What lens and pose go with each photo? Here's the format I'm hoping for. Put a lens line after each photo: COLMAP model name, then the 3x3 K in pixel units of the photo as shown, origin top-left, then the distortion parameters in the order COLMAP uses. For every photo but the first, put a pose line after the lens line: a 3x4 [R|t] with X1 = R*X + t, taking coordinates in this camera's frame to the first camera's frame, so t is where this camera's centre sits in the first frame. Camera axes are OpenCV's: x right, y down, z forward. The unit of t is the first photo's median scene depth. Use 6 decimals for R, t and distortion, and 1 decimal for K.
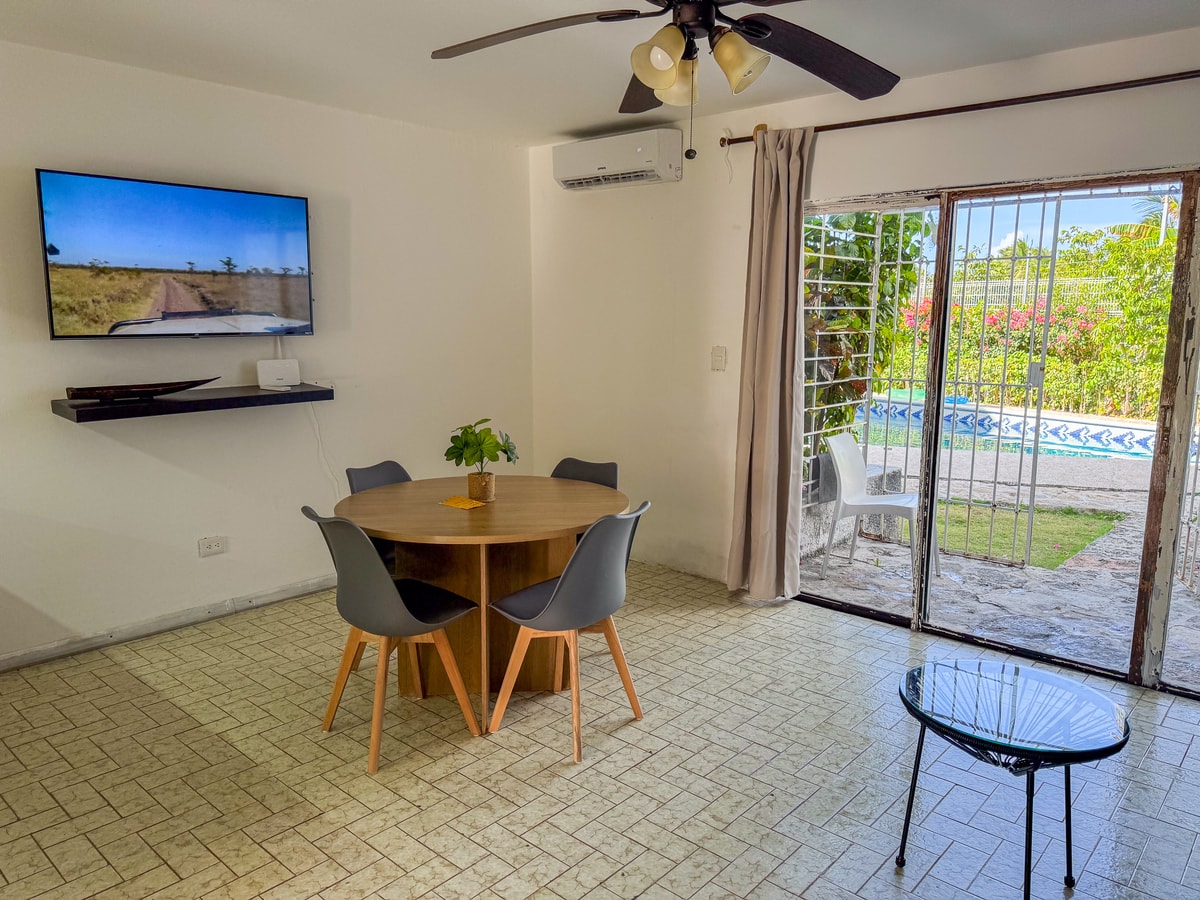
lens RADIAL K [[859.8, 0, 600.0], [0, 859.8, 450.0], [0, 0, 1]] dist [0.004933, 0.001266]
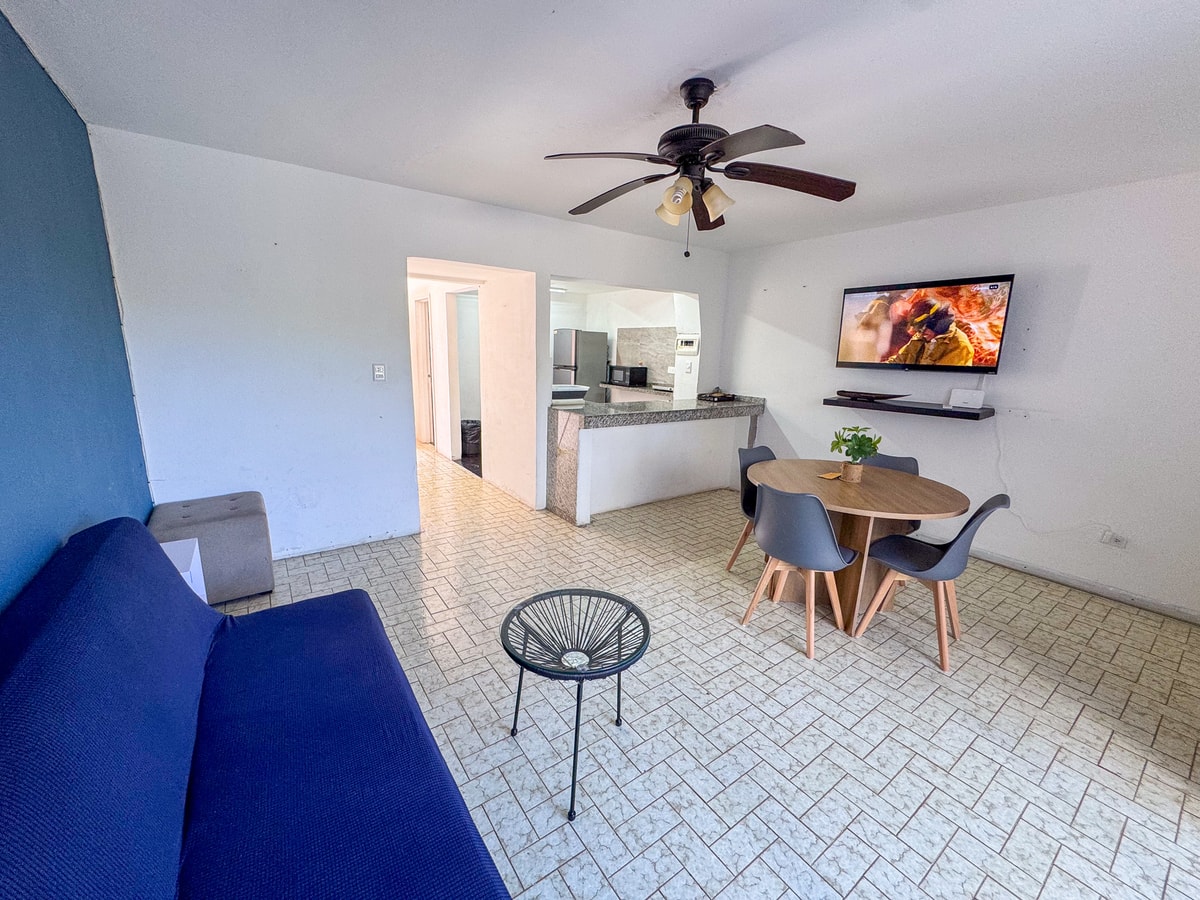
lens RADIAL K [[484.8, 0, 596.9], [0, 484.8, 446.5], [0, 0, 1]] dist [-0.001588, 0.000117]
pose [[-0.216698, 0.186489, -0.958261, 0.811337], [-0.192235, 0.954214, 0.229174, -0.115172], [0.957125, 0.233873, -0.170927, 0.763632]]
